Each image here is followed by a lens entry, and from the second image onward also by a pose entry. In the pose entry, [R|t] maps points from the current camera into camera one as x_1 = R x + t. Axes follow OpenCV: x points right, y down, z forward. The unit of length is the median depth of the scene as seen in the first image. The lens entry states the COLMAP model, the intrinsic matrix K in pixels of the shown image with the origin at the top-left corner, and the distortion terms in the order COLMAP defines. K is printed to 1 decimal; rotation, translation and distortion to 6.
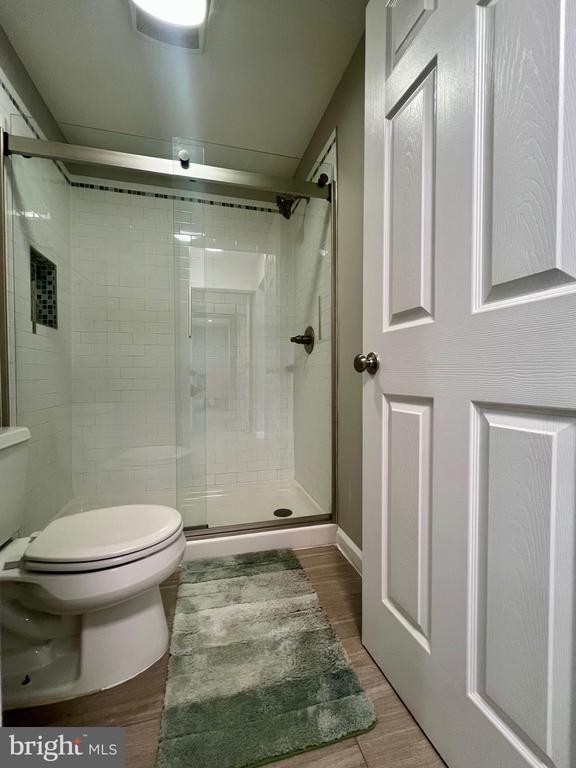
lens RADIAL K [[314.4, 0, 284.9], [0, 314.4, 387.1], [0, 0, 1]] dist [-0.001262, 0.000124]
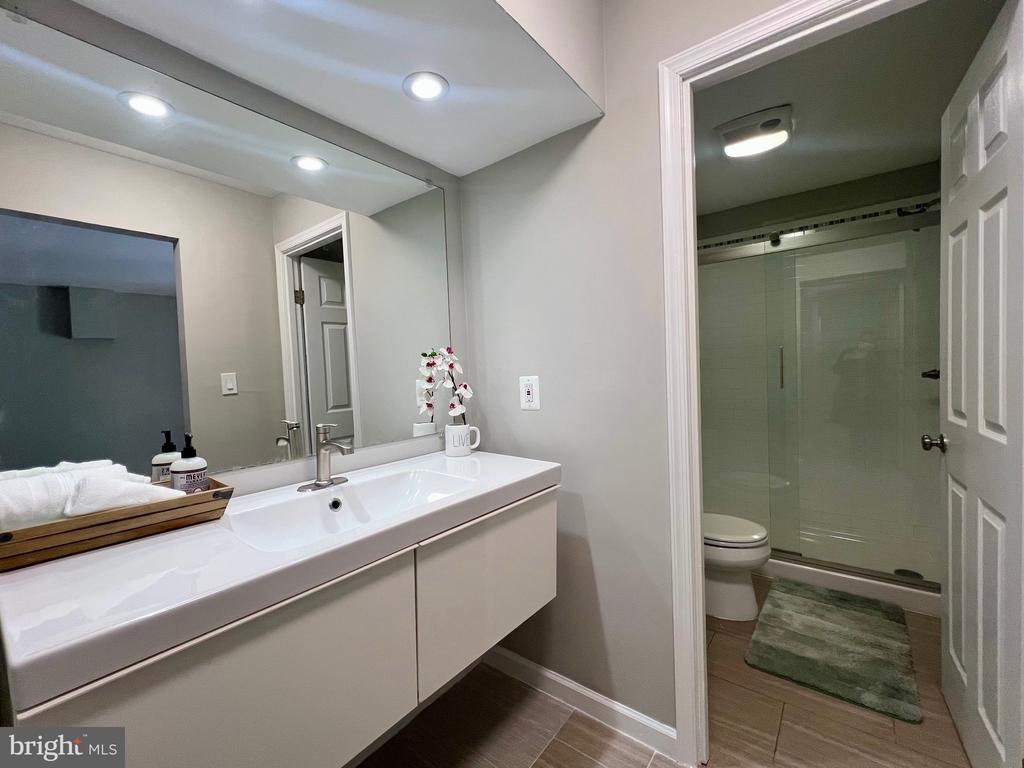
lens RADIAL K [[419.1, 0, 518.2], [0, 419.1, 388.8], [0, 0, 1]] dist [-0.001262, 0.000124]
pose [[0.596546, 0.007028, -0.802548, 0.446628], [0.021013, 0.999482, 0.024372, -0.264640], [0.802303, -0.031403, 0.596090, -0.874572]]
